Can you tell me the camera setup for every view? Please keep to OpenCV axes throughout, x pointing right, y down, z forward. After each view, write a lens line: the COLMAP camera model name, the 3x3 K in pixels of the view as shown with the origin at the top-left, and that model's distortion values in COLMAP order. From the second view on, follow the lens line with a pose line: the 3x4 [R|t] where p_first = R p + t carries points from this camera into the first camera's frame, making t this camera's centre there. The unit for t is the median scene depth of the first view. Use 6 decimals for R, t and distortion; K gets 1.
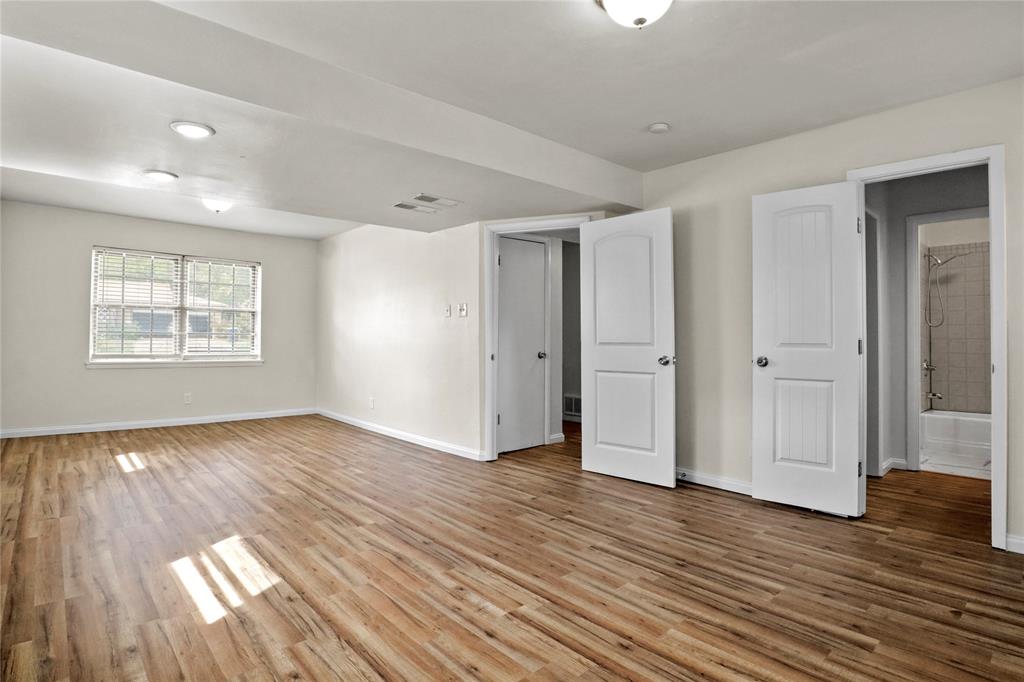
lens RADIAL K [[514.8, 0, 506.7], [0, 514.8, 339.2], [0, 0, 1]] dist [-0.021650, -0.001158]
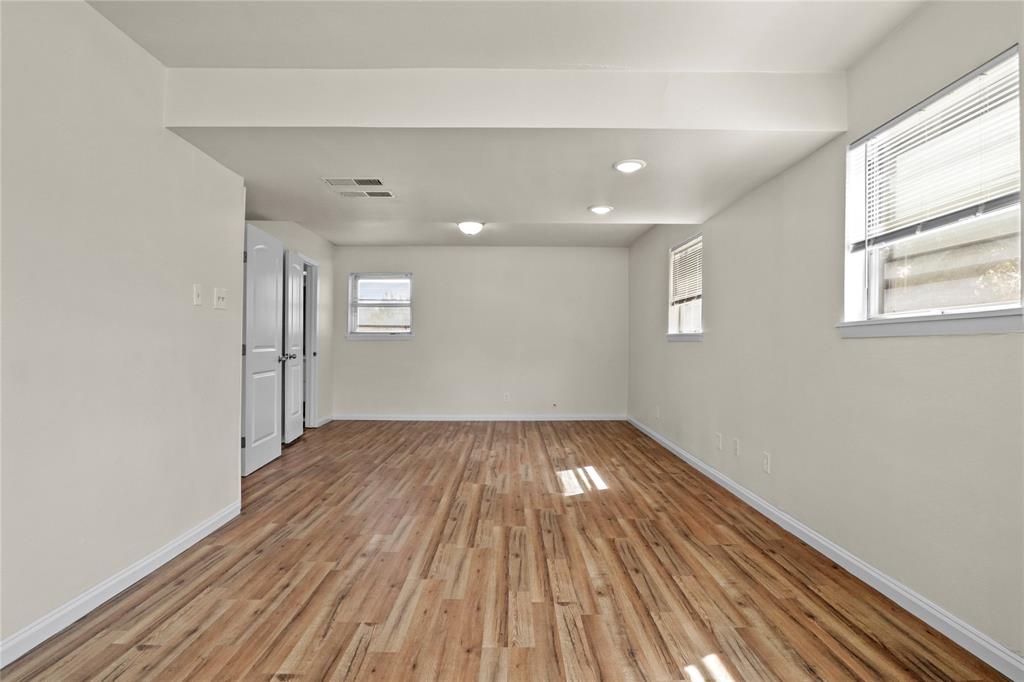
lens RADIAL K [[514.8, 0, 511.8], [0, 514.8, 338.5], [0, 0, 1]] dist [-0.021650, -0.001158]
pose [[-0.739799, -0.002344, 0.672823, -1.219402], [-0.007611, 0.999959, -0.004884, -0.006742], [-0.672784, -0.008734, -0.739787, 1.923346]]
